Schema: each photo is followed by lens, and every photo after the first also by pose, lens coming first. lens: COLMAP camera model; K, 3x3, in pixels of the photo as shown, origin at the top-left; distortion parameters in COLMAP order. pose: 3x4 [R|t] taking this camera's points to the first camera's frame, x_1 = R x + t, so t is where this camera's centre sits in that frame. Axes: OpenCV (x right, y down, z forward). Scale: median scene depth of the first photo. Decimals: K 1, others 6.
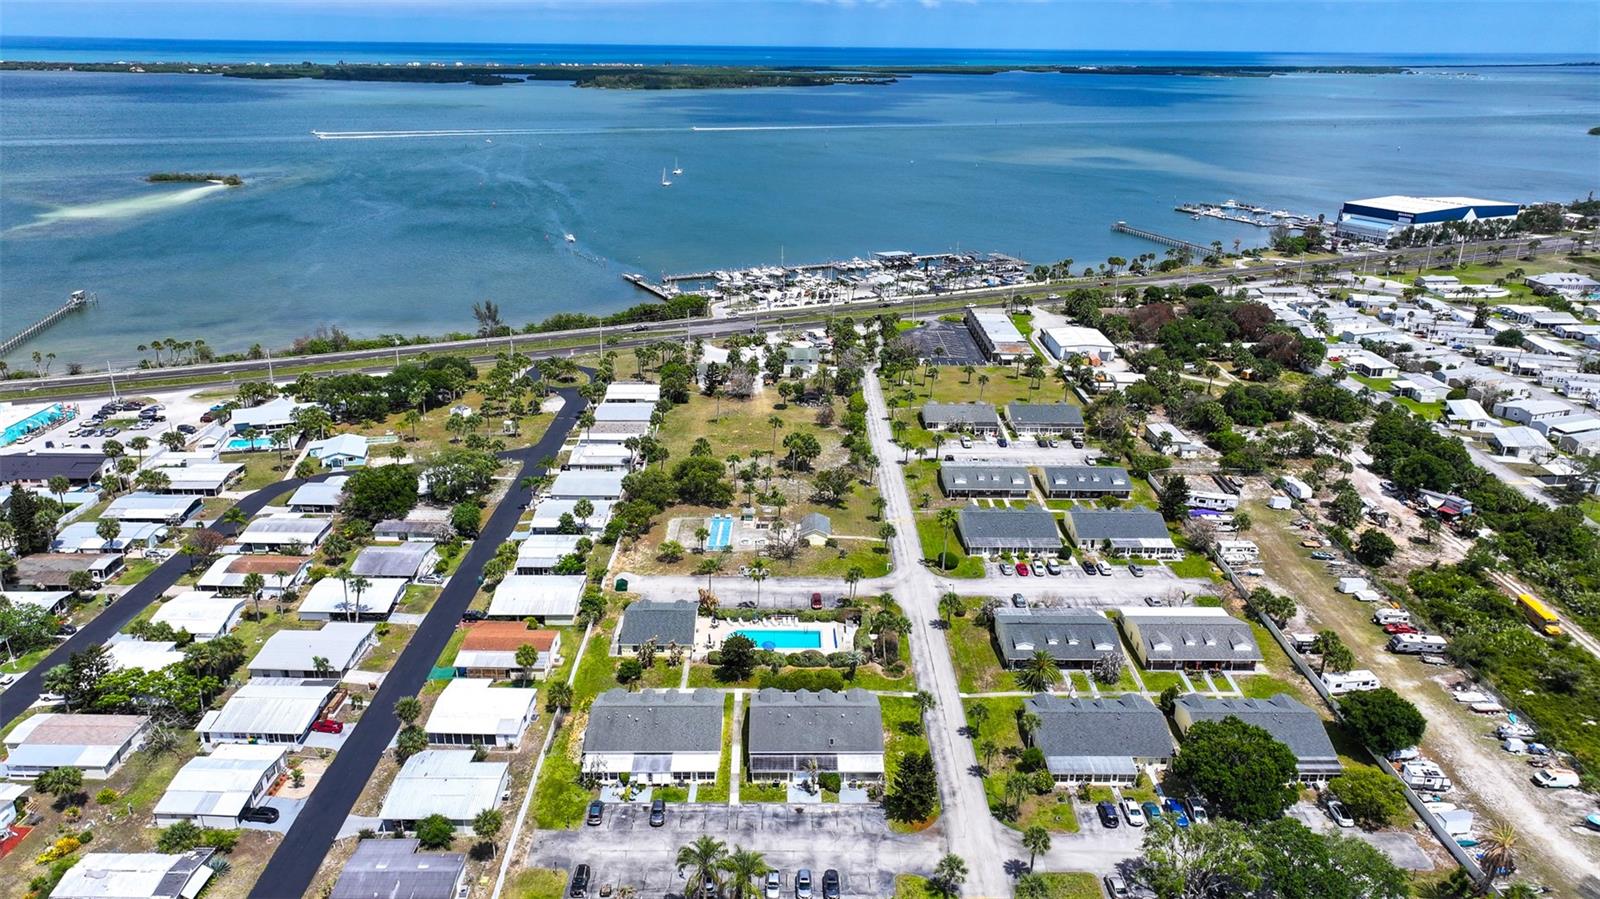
lens RADIAL K [[1118.9, 0, 797.0], [0, 1118.9, 456.7], [0, 0, 1]] dist [-0.001122, 0.017070]
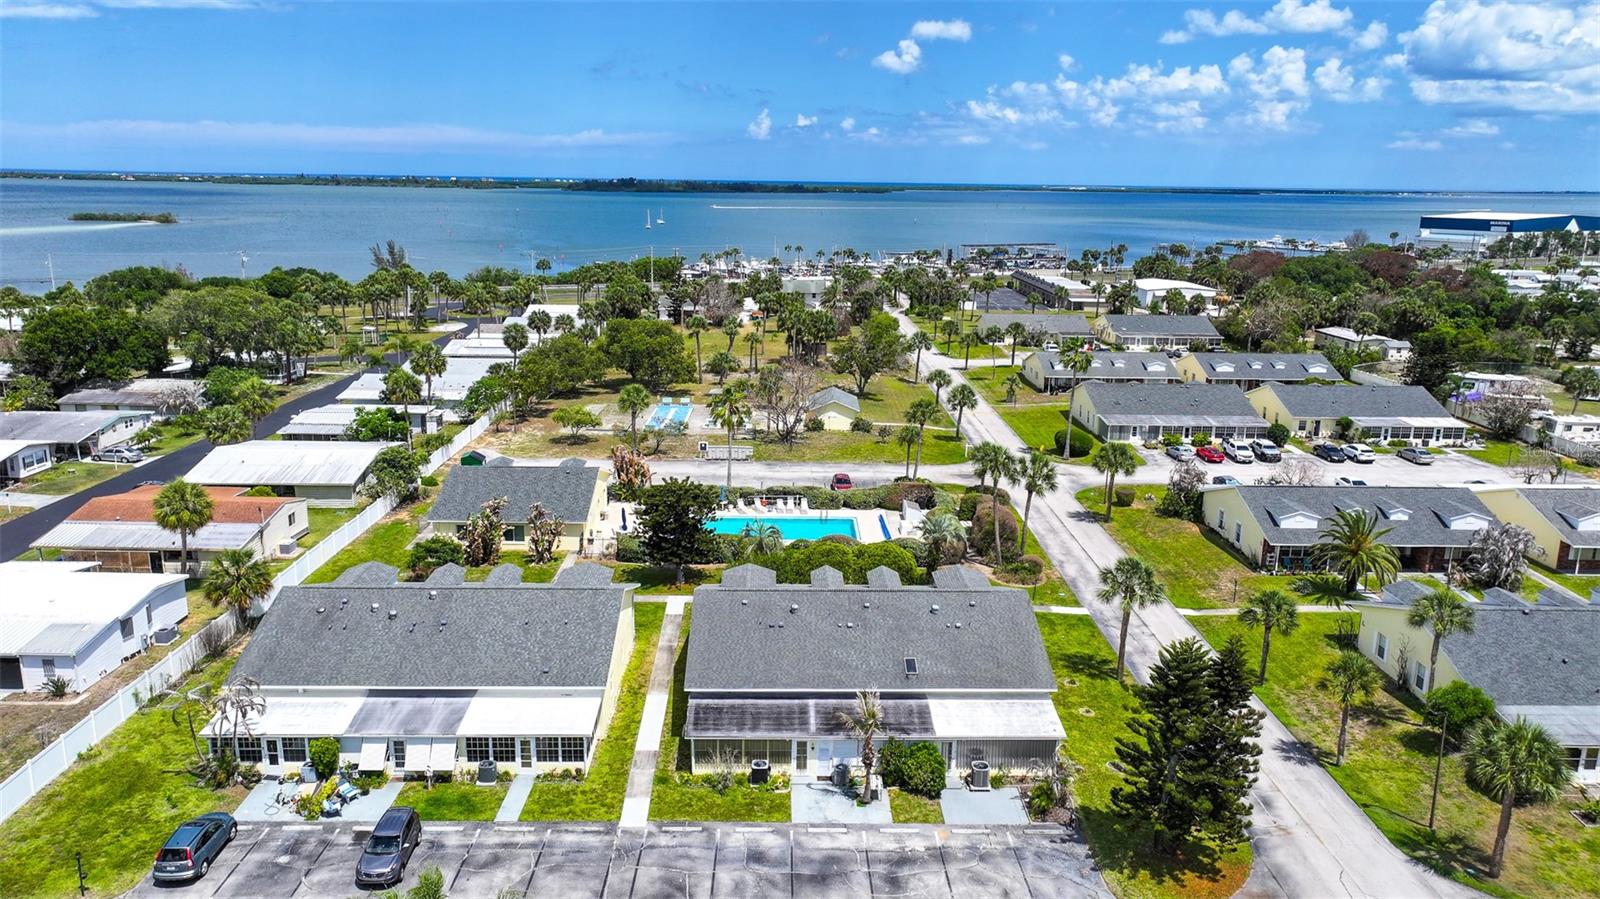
lens RADIAL K [[1118.9, 0, 798.8], [0, 1118.9, 445.0], [0, 0, 1]] dist [-0.001122, 0.017070]
pose [[0.999949, 0.004043, 0.009272, -0.008529], [-0.002850, 0.992115, -0.125297, 0.200853], [-0.009705, 0.125264, 0.992076, 0.548675]]
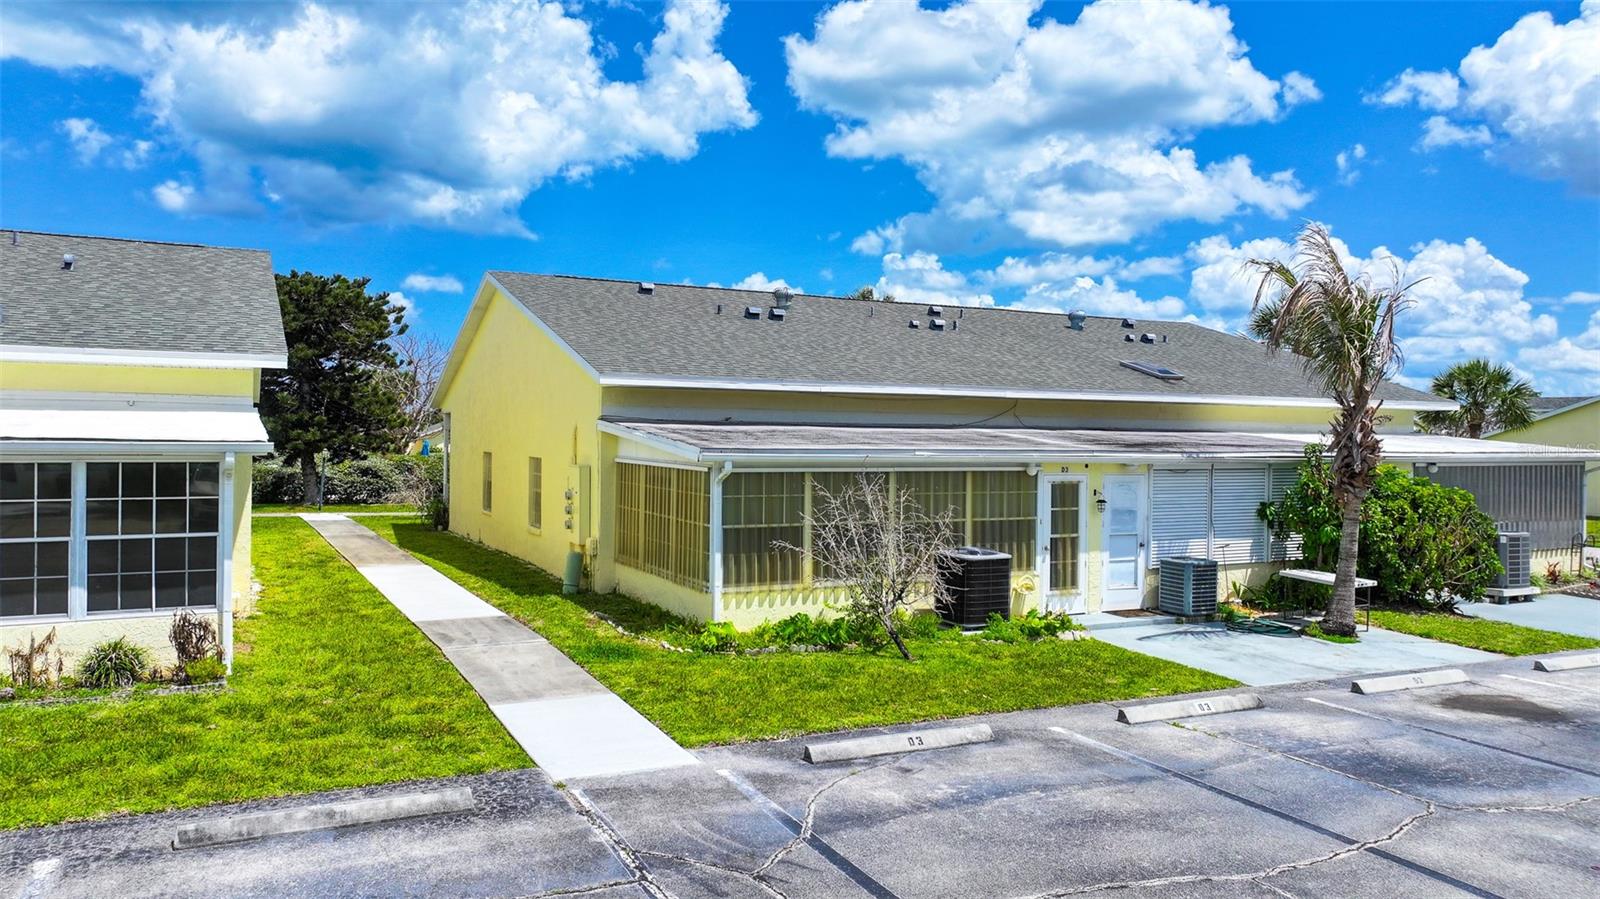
lens RADIAL K [[1118.9, 0, 801.4], [0, 1118.9, 453.7], [0, 0, 1]] dist [-0.001122, 0.017070]
pose [[0.898000, -0.003103, 0.439984, -0.061666], [0.148341, 0.943566, -0.296107, 0.263163], [-0.414235, 0.331171, 0.847783, 0.792285]]
